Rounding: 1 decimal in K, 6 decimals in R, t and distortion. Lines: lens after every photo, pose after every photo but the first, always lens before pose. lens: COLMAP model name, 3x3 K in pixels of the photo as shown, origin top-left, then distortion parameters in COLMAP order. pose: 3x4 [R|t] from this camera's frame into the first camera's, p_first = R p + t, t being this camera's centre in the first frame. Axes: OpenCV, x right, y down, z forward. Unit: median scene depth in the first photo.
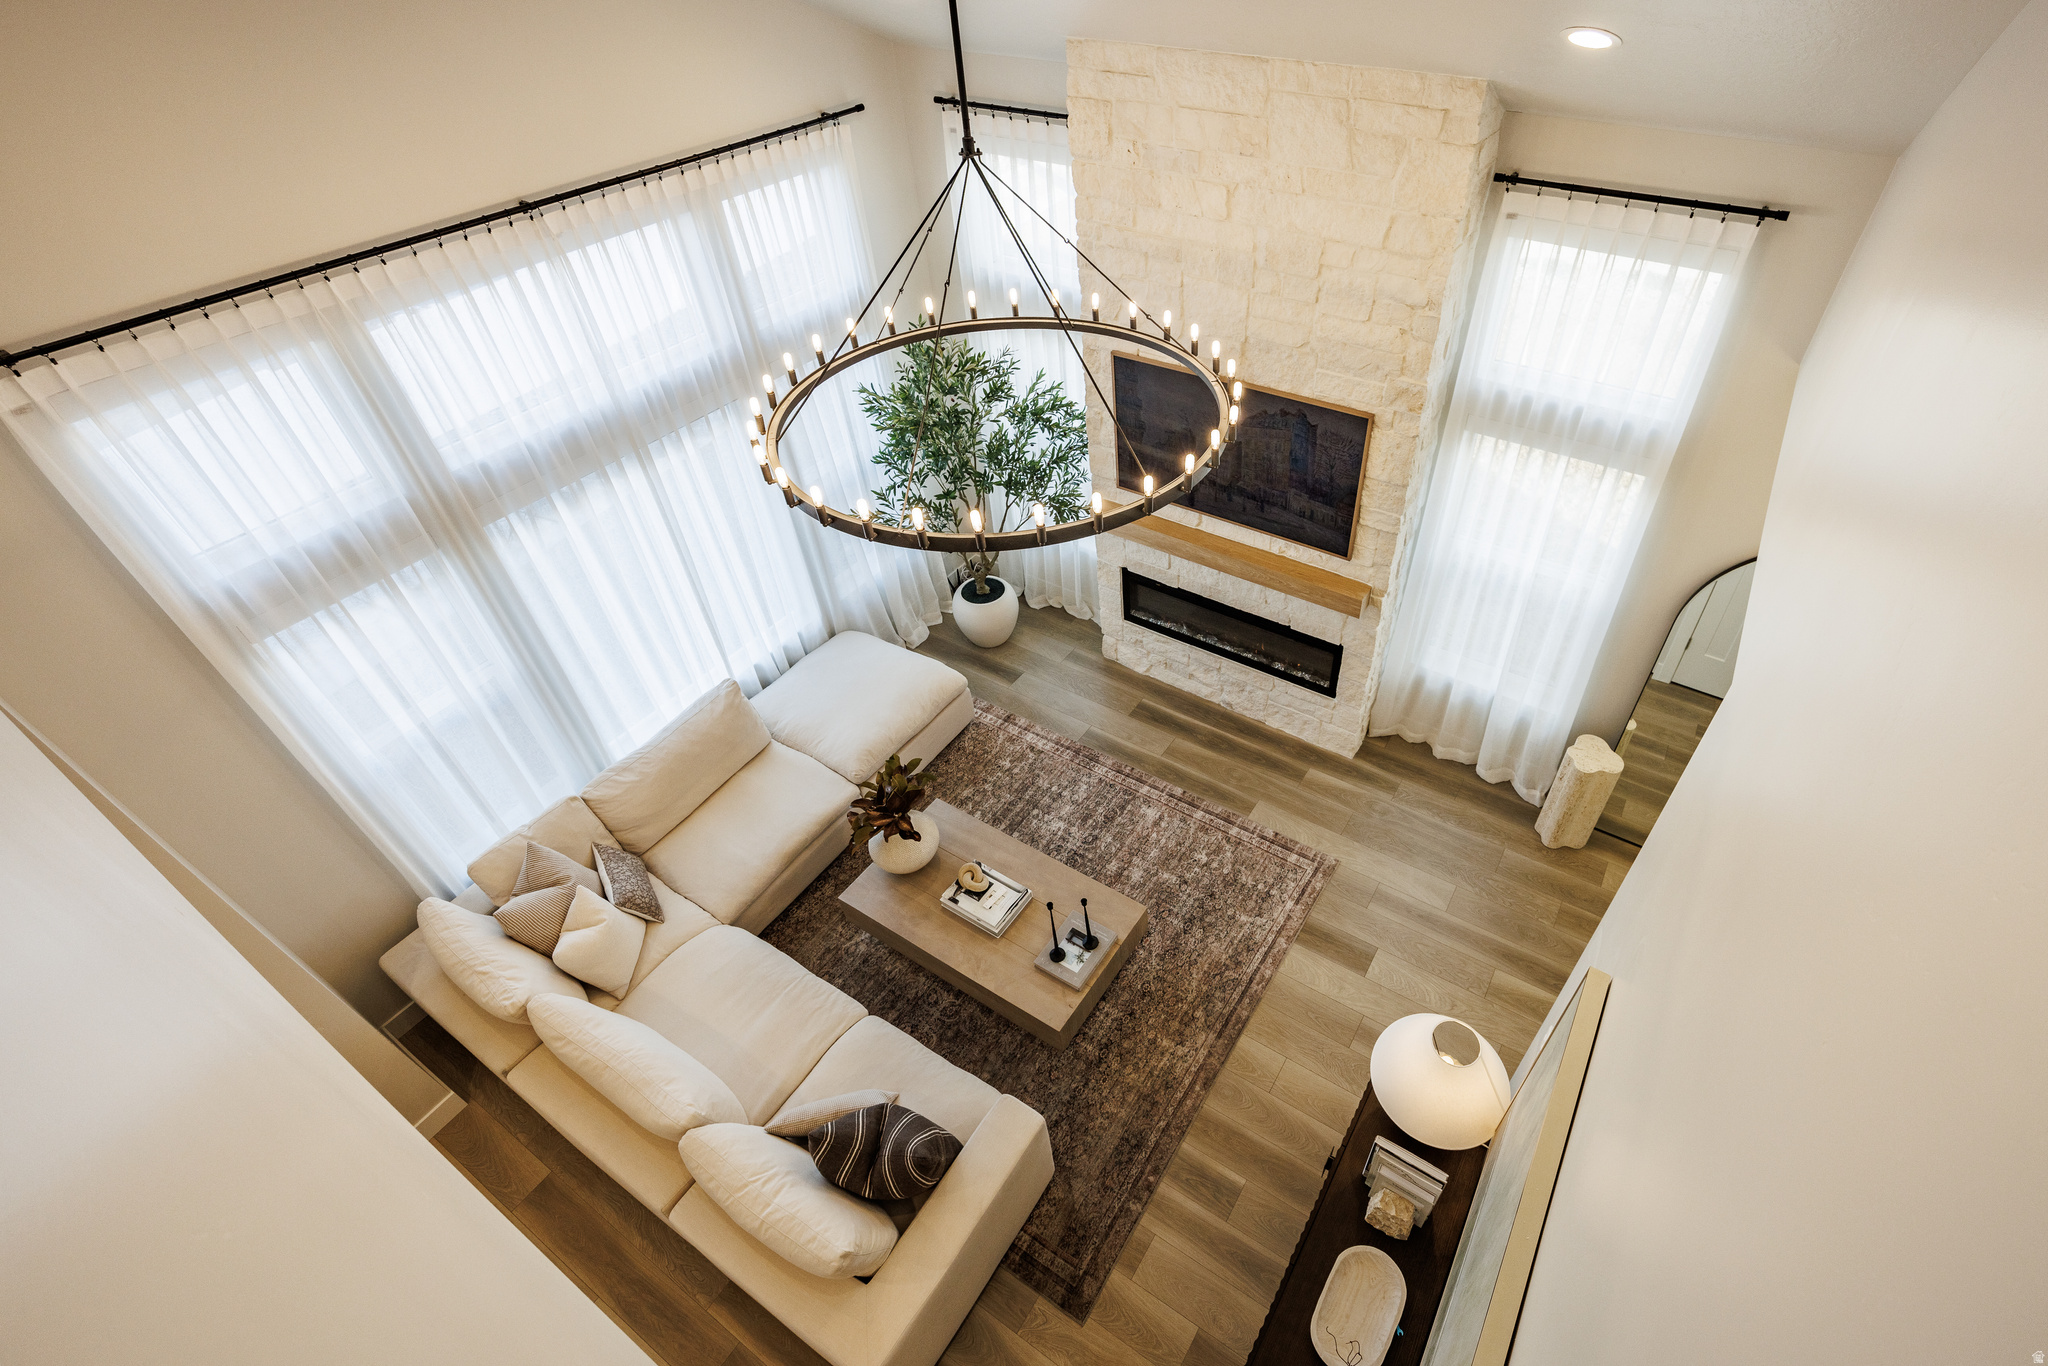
lens RADIAL K [[948.9, 0, 1153.2], [0, 948.9, 672.1], [0, 0, 1]] dist [-0.009505, 0.000193]
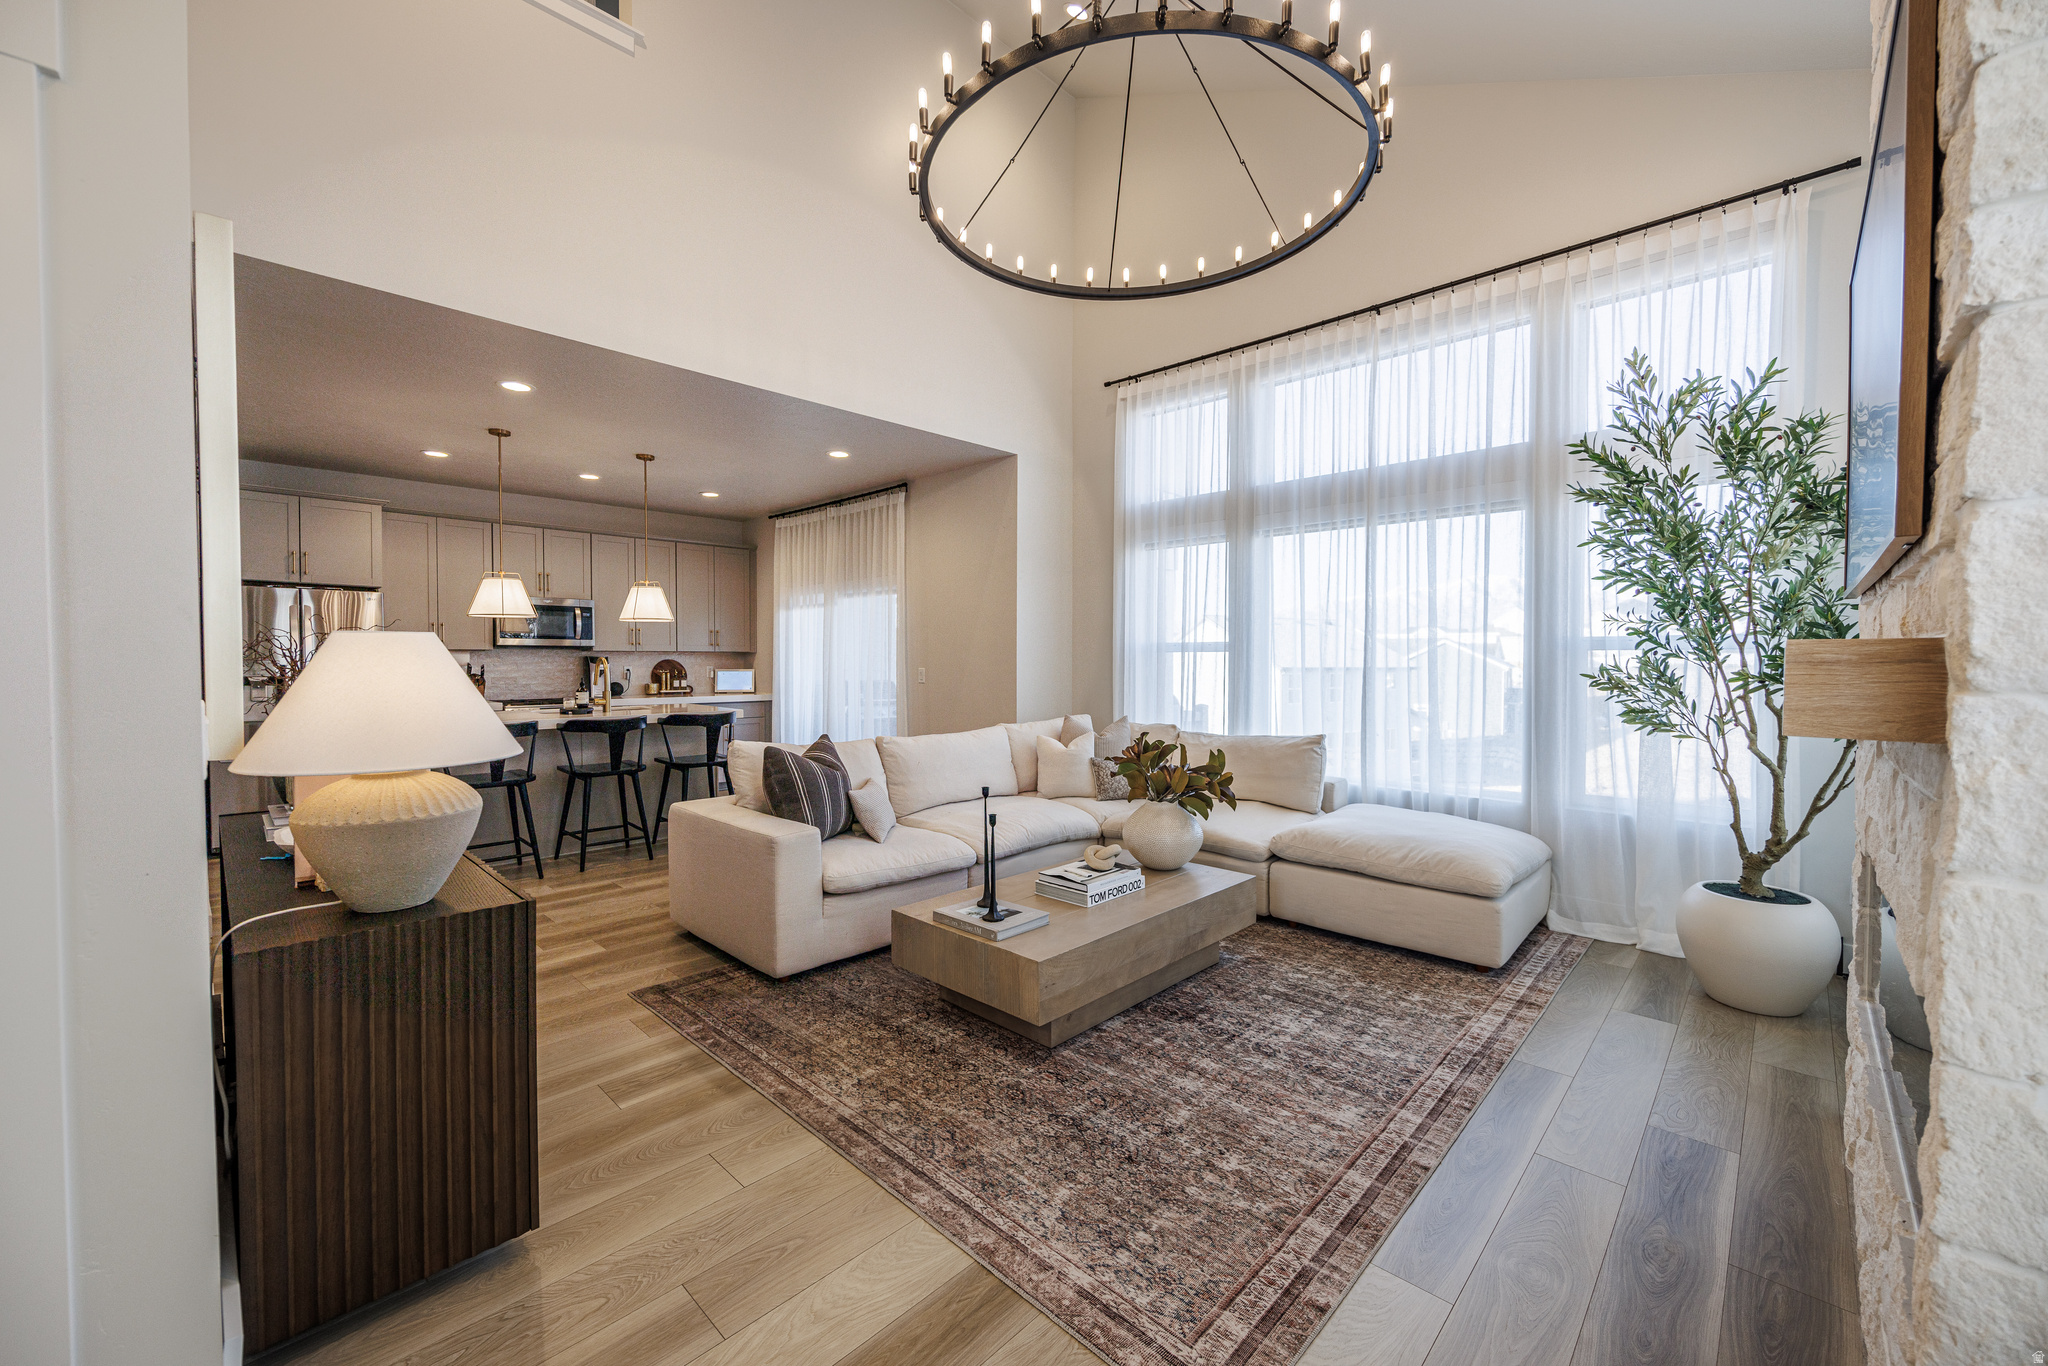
lens RADIAL K [[800.3, 0, 1020.5], [0, 800.3, 678.6], [0, 0, 1]] dist [-0.000648, 0.000031]
pose [[-0.228341, 0.030796, -0.973094, 0.504627], [-0.658511, 0.731299, 0.177667, 0.028412], [0.717094, 0.681361, -0.146706, 0.952387]]
